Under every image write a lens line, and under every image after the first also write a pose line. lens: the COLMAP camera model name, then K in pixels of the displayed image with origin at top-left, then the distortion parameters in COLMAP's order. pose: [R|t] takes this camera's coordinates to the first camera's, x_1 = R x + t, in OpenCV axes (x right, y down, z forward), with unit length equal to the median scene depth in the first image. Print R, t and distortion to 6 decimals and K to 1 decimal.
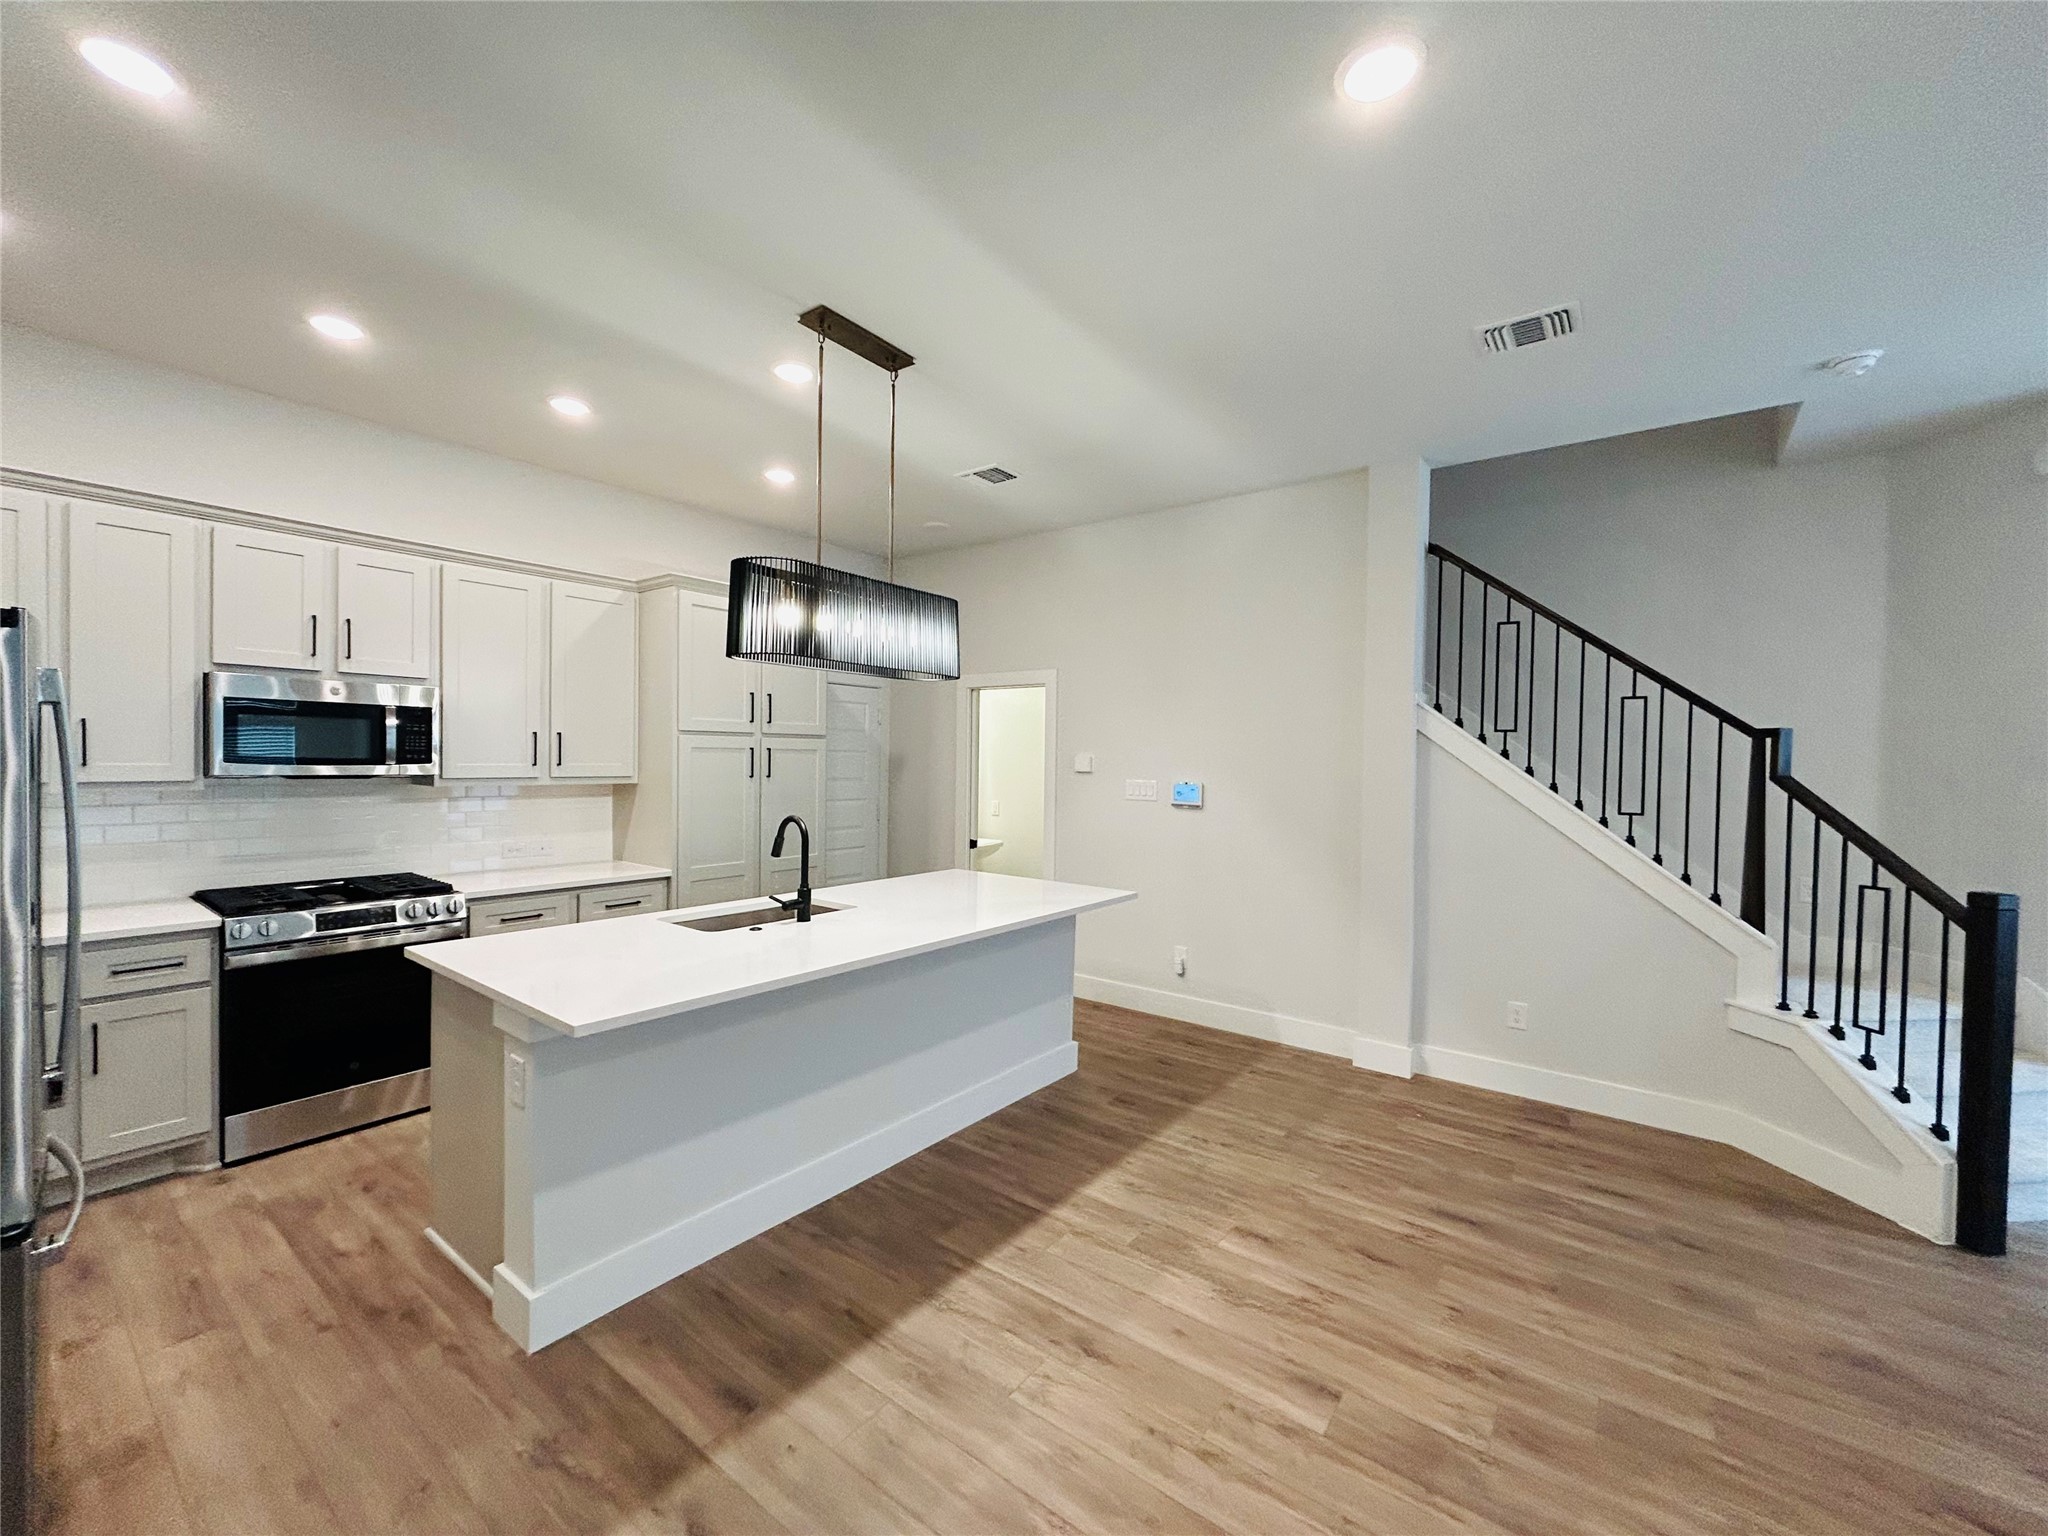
lens RADIAL K [[829.7, 0, 1021.8], [0, 829.7, 768.3], [0, 0, 1]] dist [-0.000170, -0.000319]
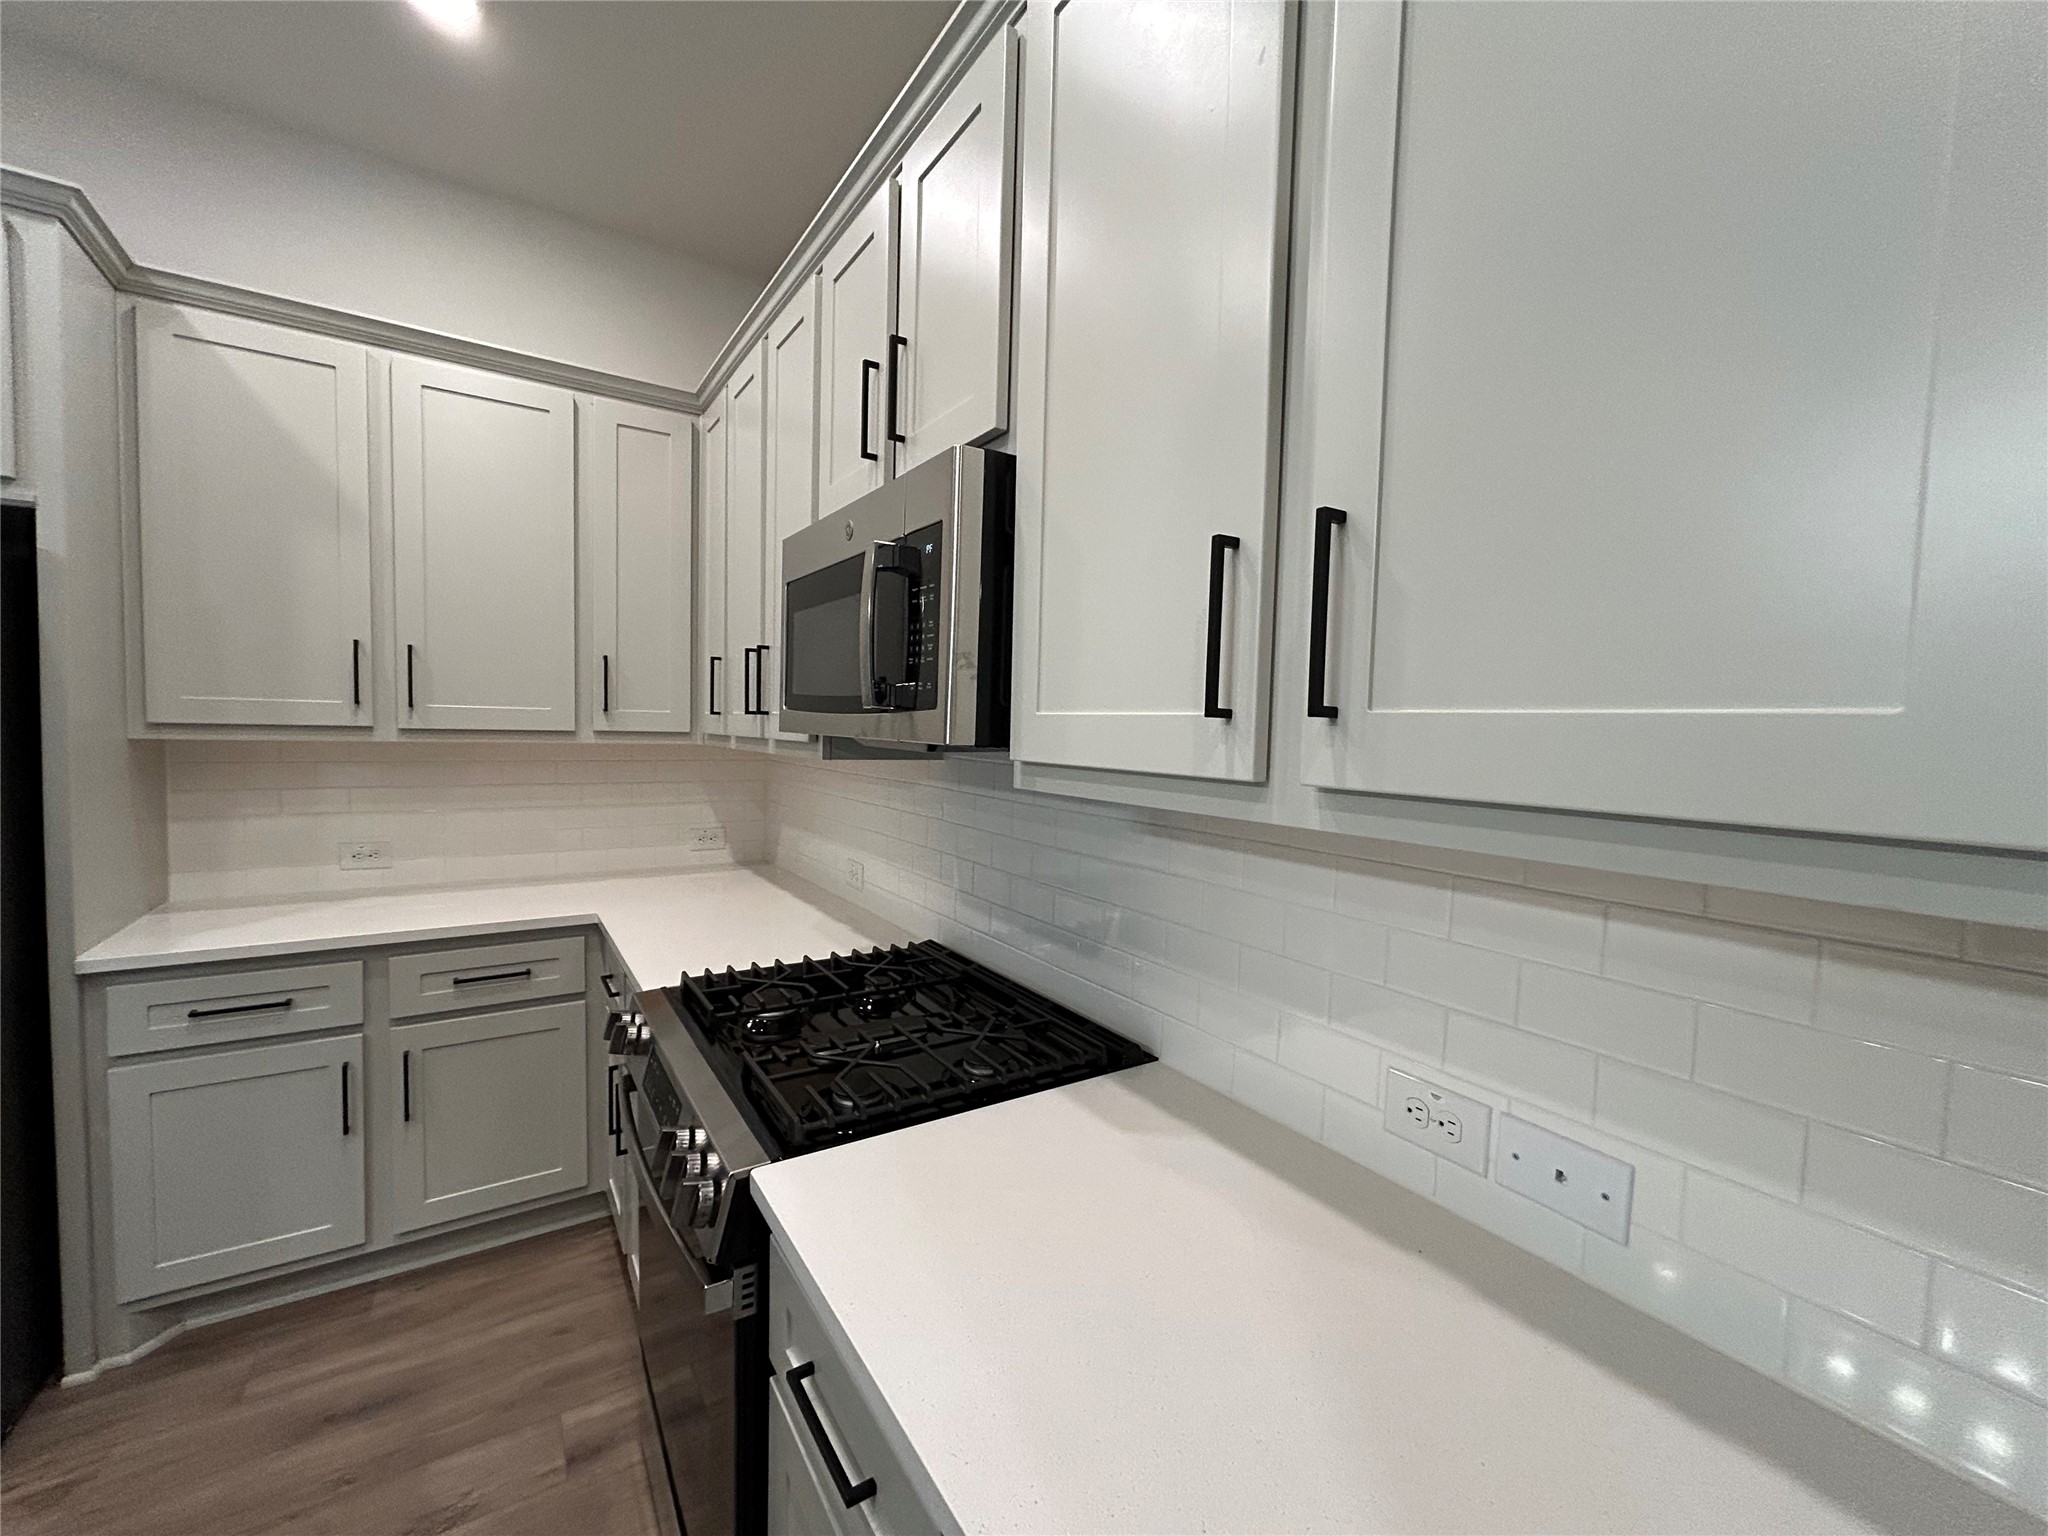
lens RADIAL K [[823.3, 0, 1022.5], [0, 823.3, 772.2], [0, 0, 1]] dist [0.001895, 0.000009]
pose [[-0.331296, 0.027505, -0.943126, -0.479907], [-0.045801, 0.997928, 0.045192, 0.002675], [0.942415, 0.058167, -0.329350, 1.240703]]
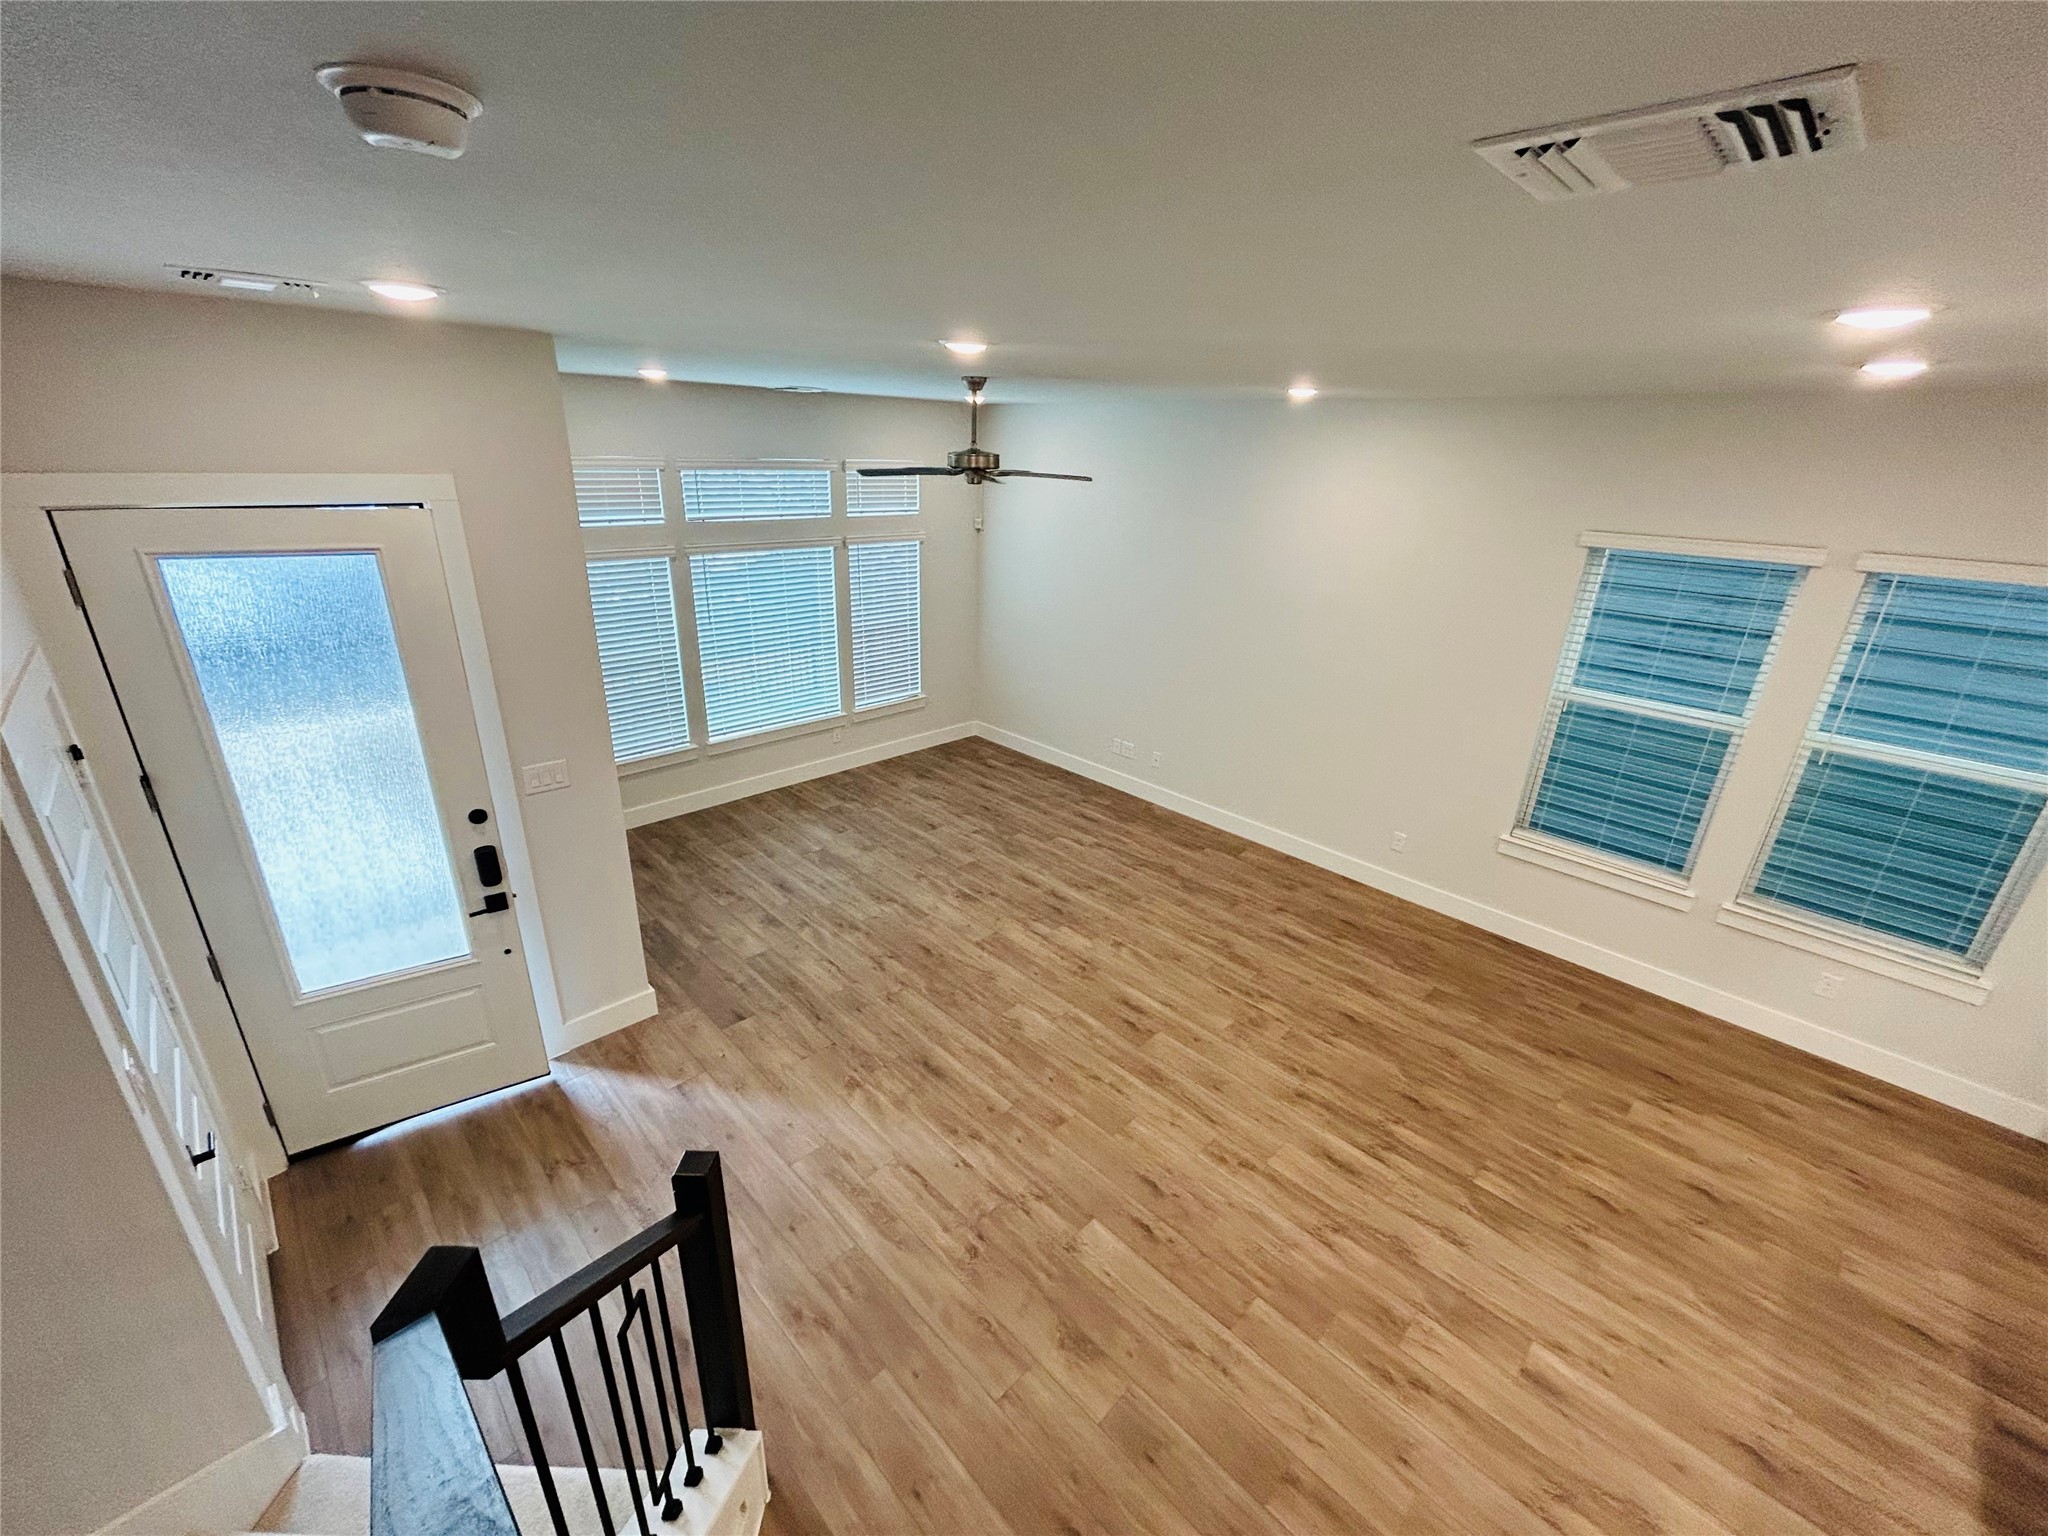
lens RADIAL K [[823.3, 0, 1022.5], [0, 823.3, 772.2], [0, 0, 1]] dist [0.001895, 0.000009]
pose [[-0.988258, -0.097308, 0.117803, 0.665237], [-0.045792, 0.924169, 0.379228, -0.355631], [-0.145772, 0.369381, -0.917774, 1.182345]]
